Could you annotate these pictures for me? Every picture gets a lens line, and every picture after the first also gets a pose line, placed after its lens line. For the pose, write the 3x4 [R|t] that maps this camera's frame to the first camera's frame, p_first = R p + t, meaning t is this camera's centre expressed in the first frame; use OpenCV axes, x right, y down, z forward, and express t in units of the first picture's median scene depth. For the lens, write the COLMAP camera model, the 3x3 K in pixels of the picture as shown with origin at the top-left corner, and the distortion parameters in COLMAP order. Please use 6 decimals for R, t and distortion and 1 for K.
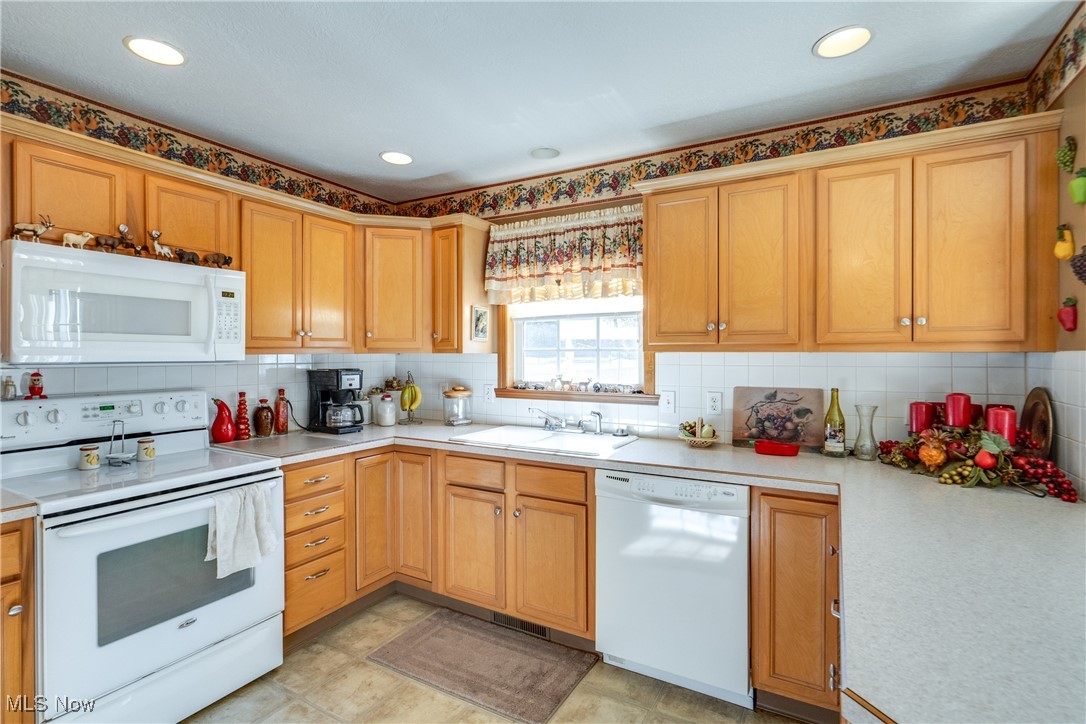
lens RADIAL K [[512.4, 0, 541.9], [0, 512.4, 337.5], [0, 0, 1]] dist [-0.001547, 0.000613]
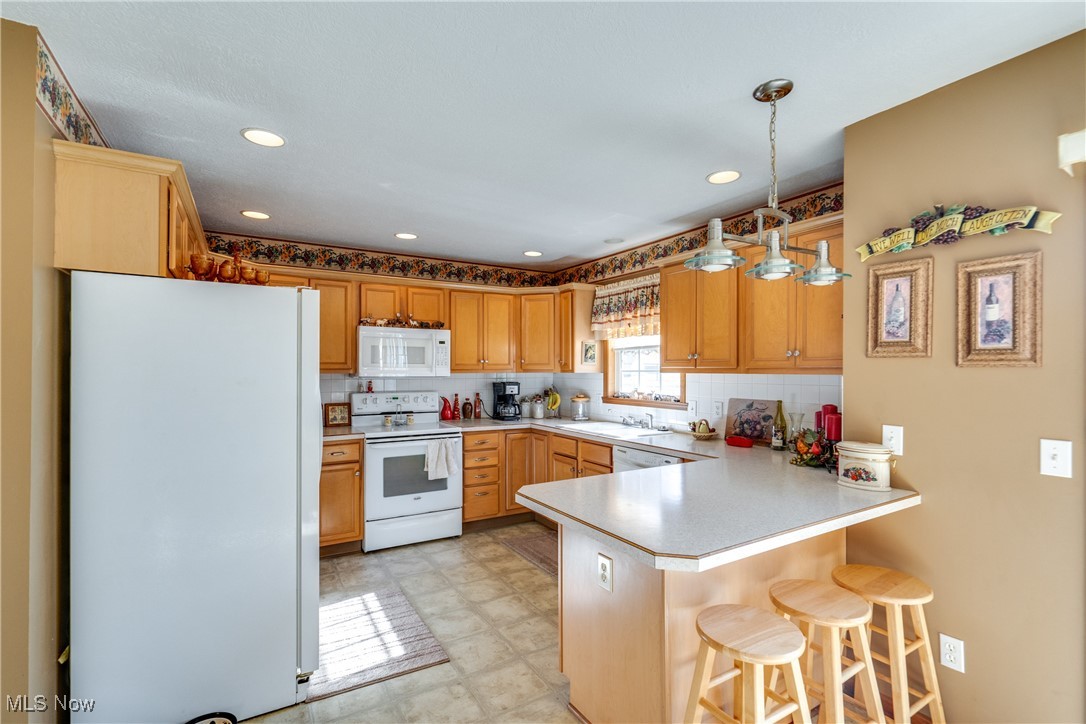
lens RADIAL K [[512.4, 0, 541.9], [0, 512.4, 337.5], [0, 0, 1]] dist [-0.001547, 0.000613]
pose [[0.865101, -0.029784, -0.500712, 0.580816], [0.012958, 0.999229, -0.037050, -0.021391], [0.501430, 0.025564, 0.864820, -0.417340]]
